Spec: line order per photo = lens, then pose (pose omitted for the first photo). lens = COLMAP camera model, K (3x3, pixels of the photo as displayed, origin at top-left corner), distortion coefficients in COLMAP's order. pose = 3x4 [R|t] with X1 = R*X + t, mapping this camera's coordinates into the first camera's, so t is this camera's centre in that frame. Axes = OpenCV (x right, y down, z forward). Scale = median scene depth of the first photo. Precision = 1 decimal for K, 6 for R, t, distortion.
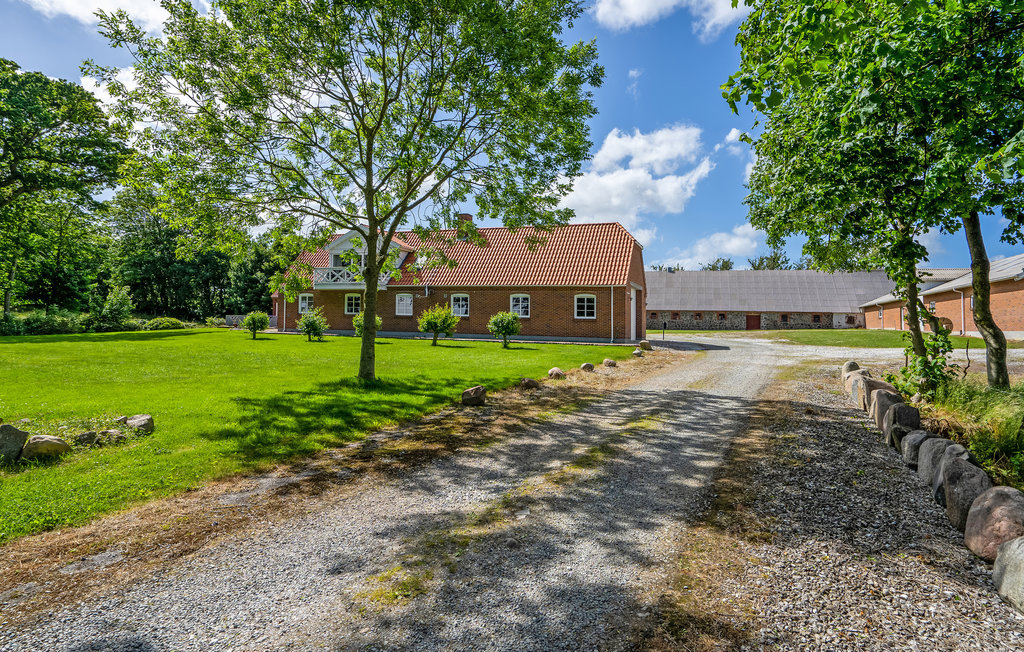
lens RADIAL K [[537.4, 0, 512.0], [0, 537.4, 326.0], [0, 0, 1]] dist [0.000461, 0.000054]
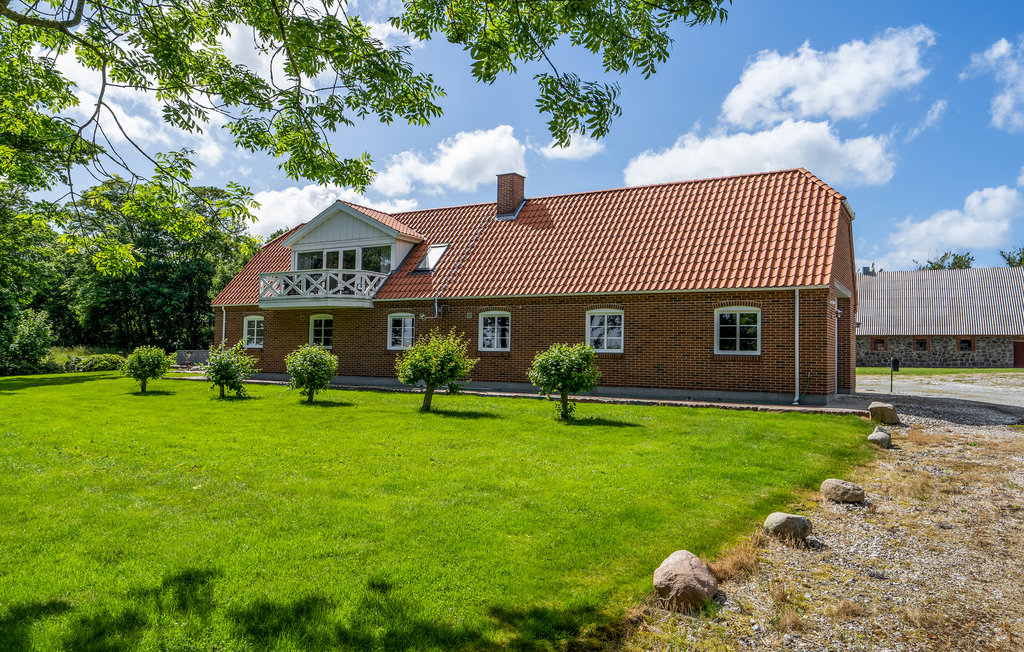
lens RADIAL K [[712.1, 0, 427.8], [0, 712.1, 365.6], [0, 0, 1]] dist [0.002895, 0.000224]
pose [[0.968722, -0.001192, -0.248145, 0.019990], [0.003351, 0.999960, 0.008277, -0.009658], [0.248125, -0.008849, 0.968687, 0.267673]]
